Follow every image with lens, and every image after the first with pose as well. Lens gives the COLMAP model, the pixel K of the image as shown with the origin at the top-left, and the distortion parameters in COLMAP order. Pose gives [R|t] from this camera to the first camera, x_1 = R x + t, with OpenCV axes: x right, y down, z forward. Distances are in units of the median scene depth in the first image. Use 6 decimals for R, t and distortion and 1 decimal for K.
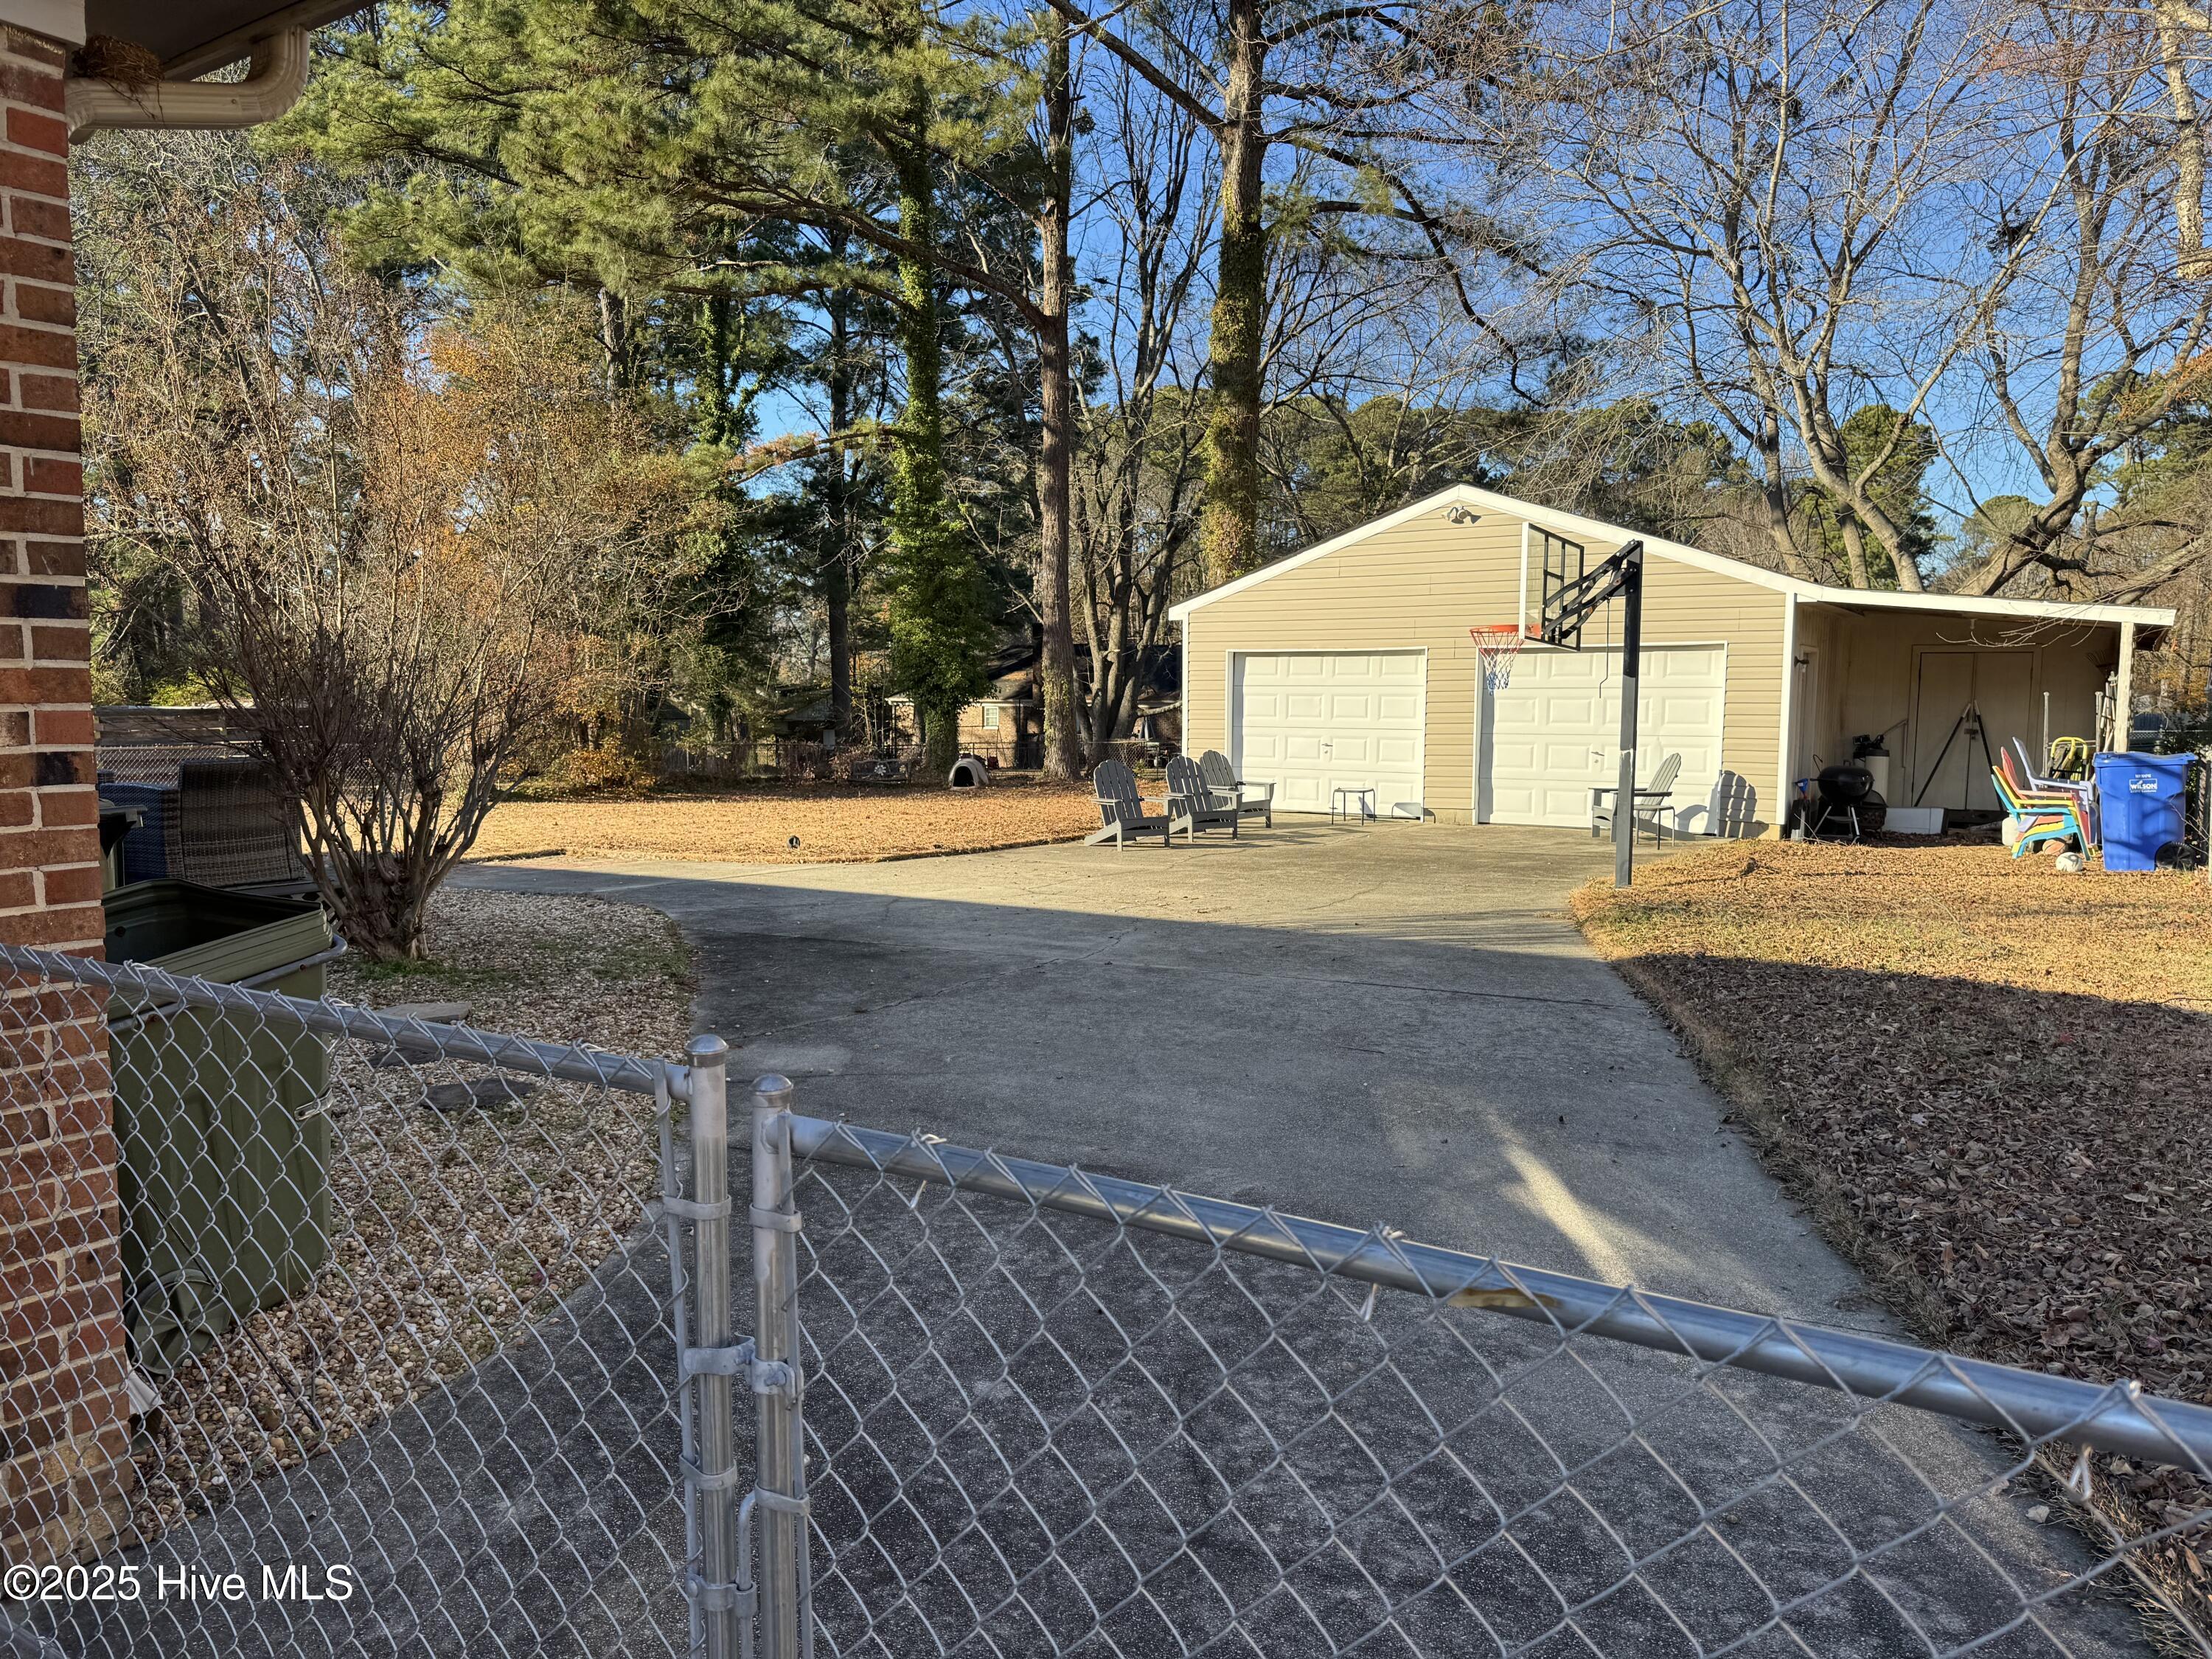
lens RADIAL K [[1541.6, 0, 1106.0], [0, 1541.6, 829.5], [0, 0, 1]] dist [0.165708, -0.261232]
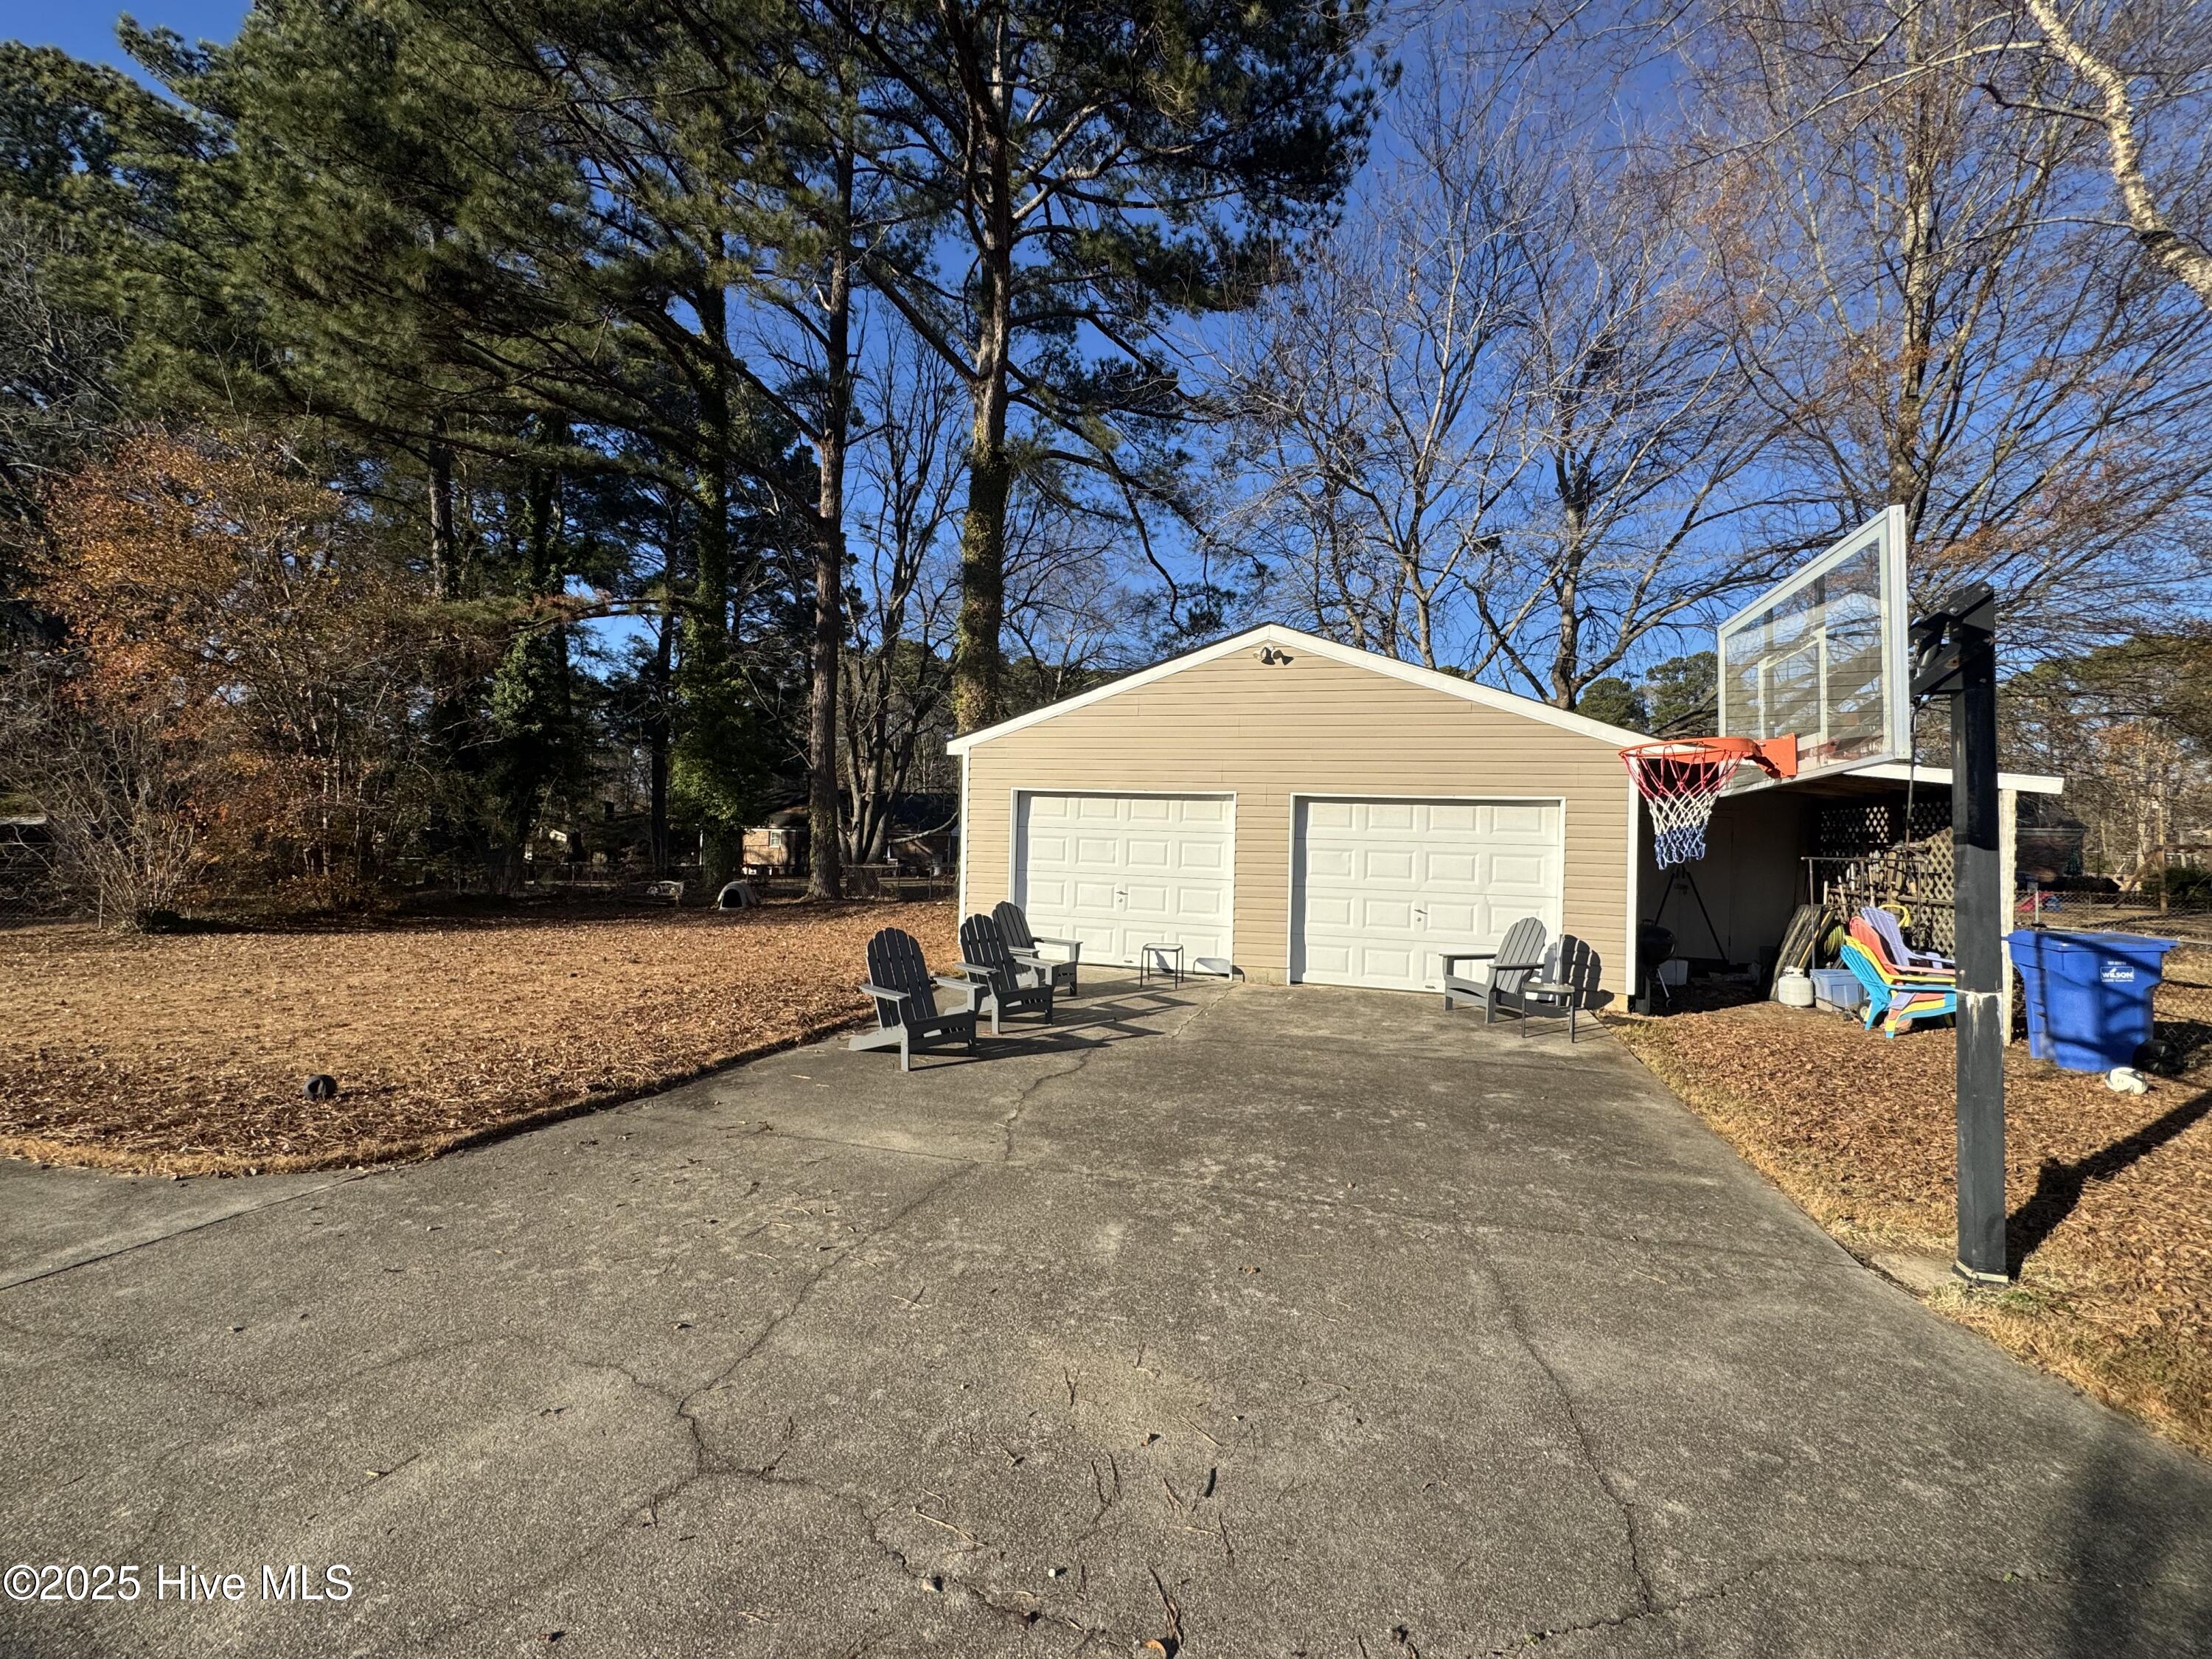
lens RADIAL K [[886.4, 0, 1106.0], [0, 886.4, 829.5], [0, 0, 1]] dist [-0.002349, 0.000813]
pose [[0.962209, 0.024461, 0.271211, -0.007396], [-0.001297, 0.996358, -0.085262, -0.030754], [-0.272309, 0.081688, 0.958736, 0.318349]]
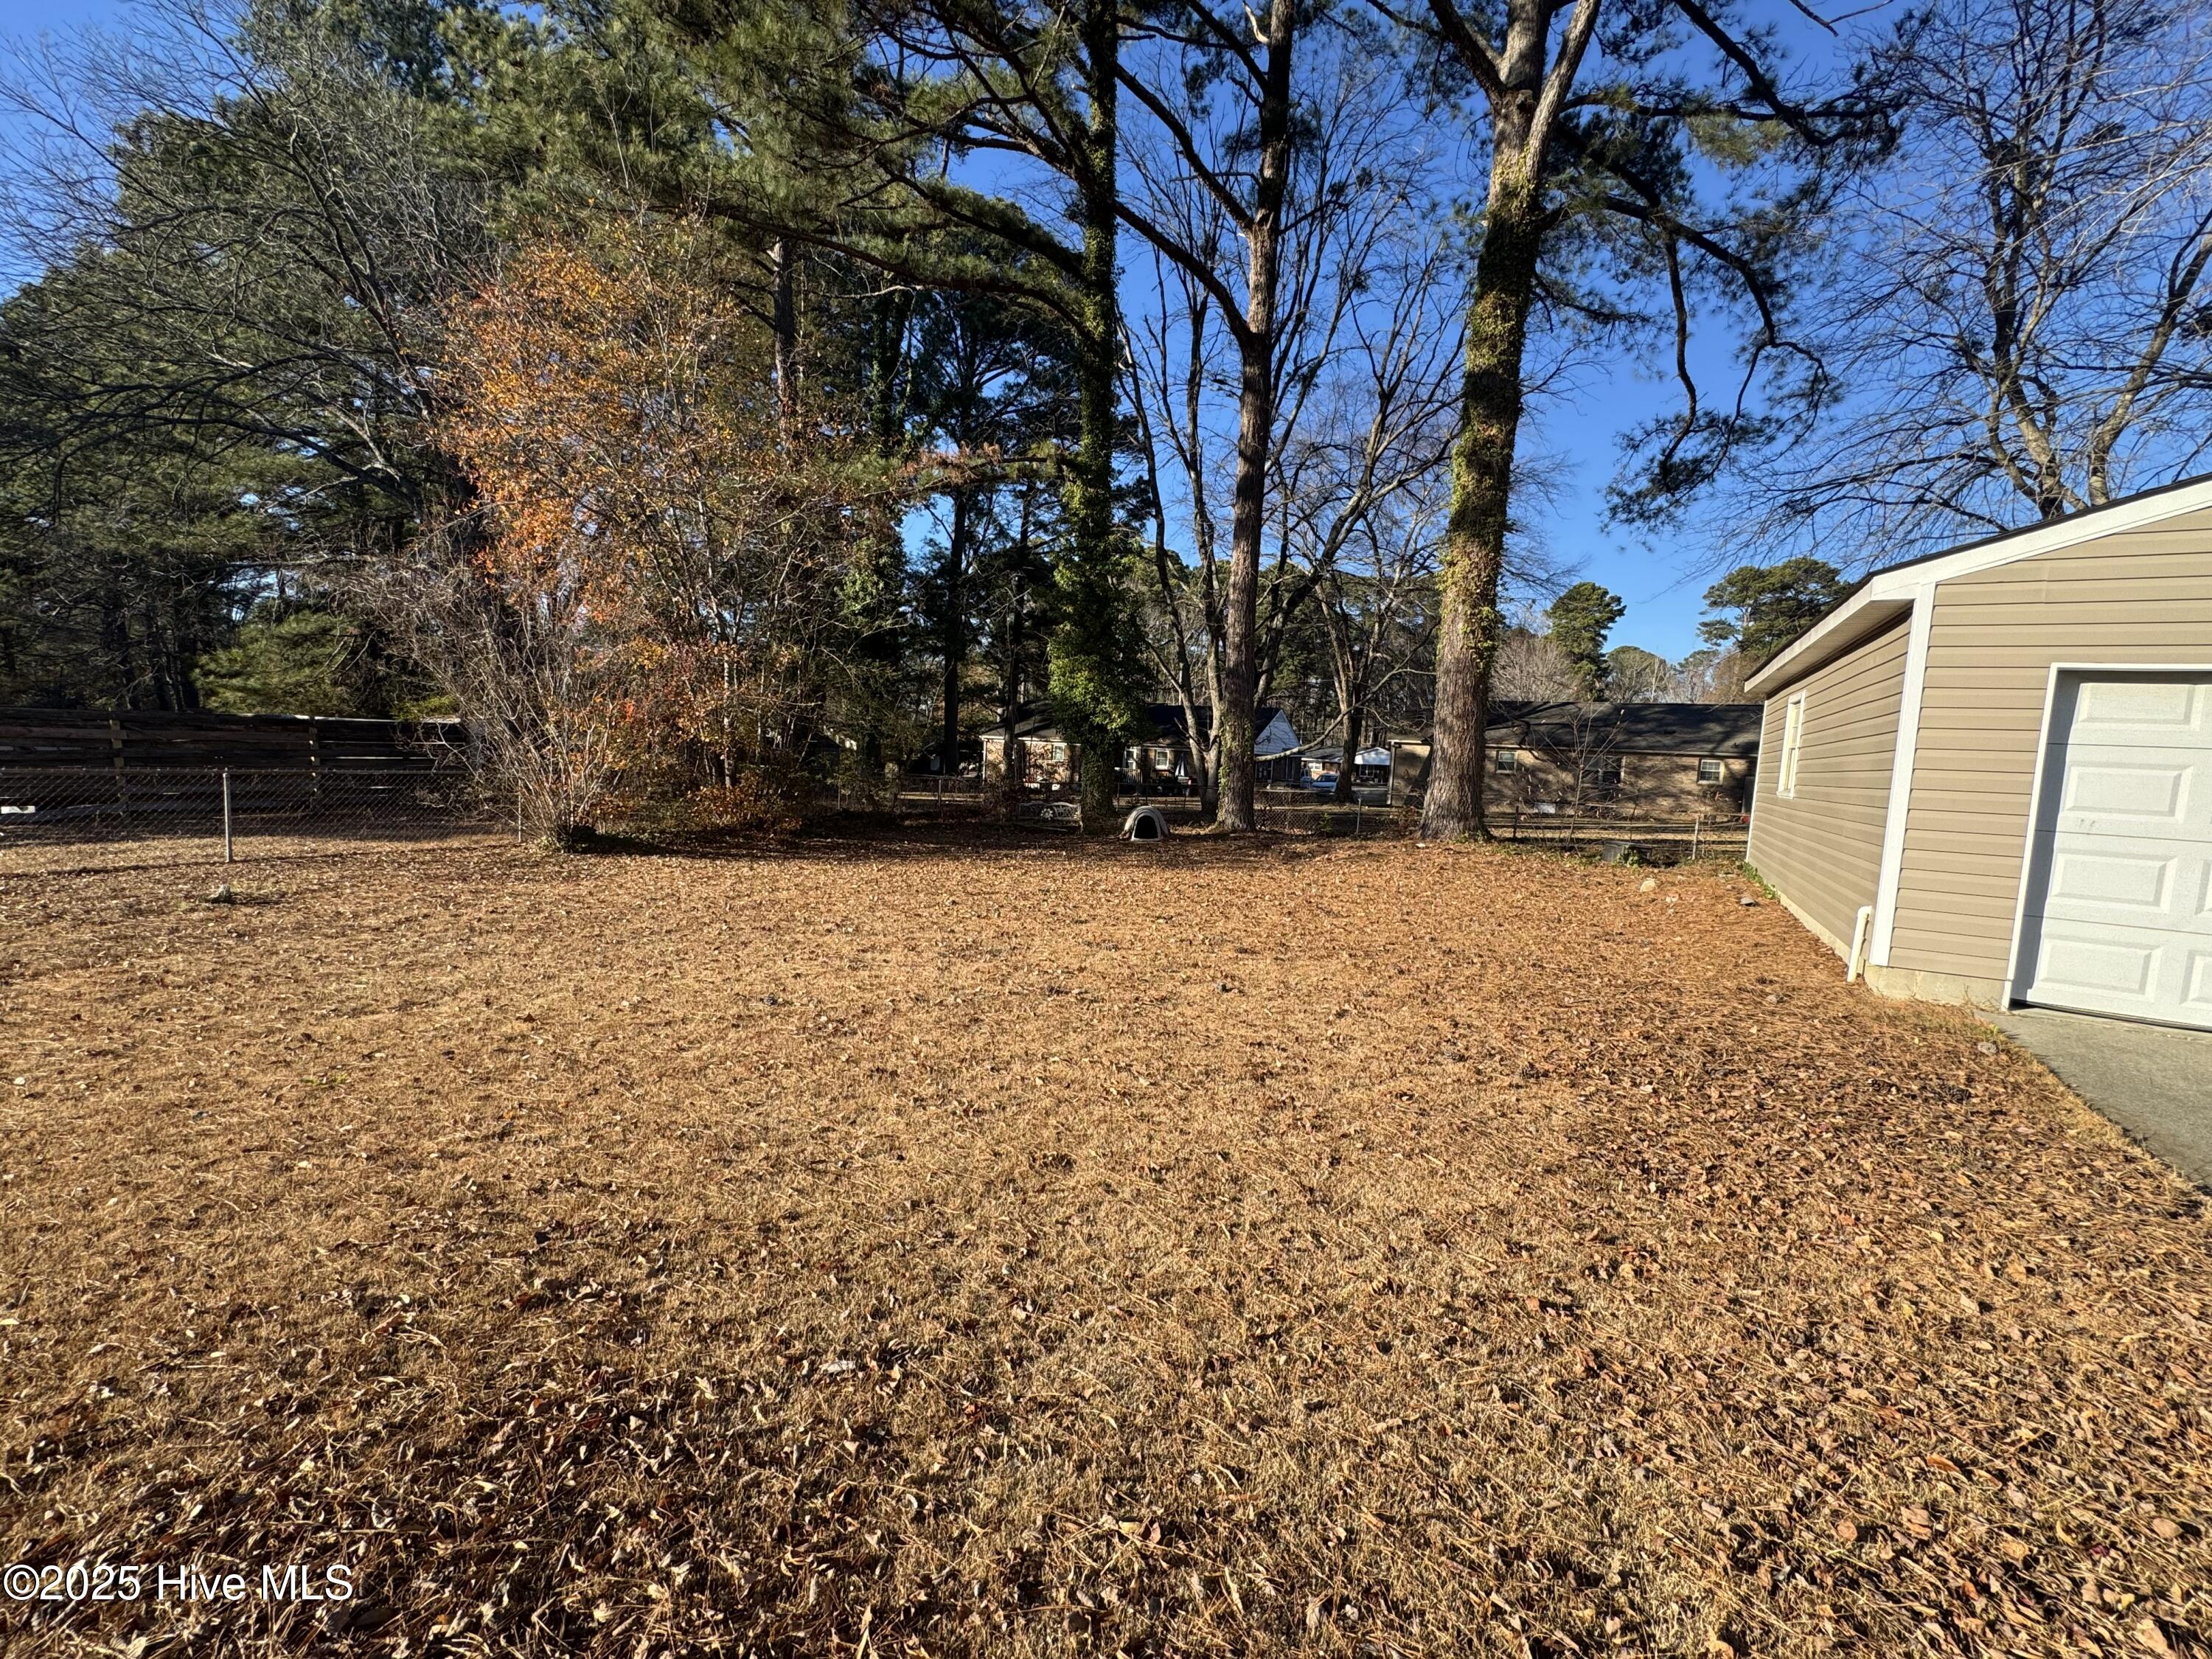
lens RADIAL K [[886.4, 0, 1106.0], [0, 886.4, 829.5], [0, 0, 1]] dist [-0.002349, 0.000813]
pose [[0.998460, 0.039653, 0.038800, -0.139847], [-0.040162, 0.999116, 0.012417, -0.039821], [-0.038273, -0.013956, 0.999170, 0.500791]]
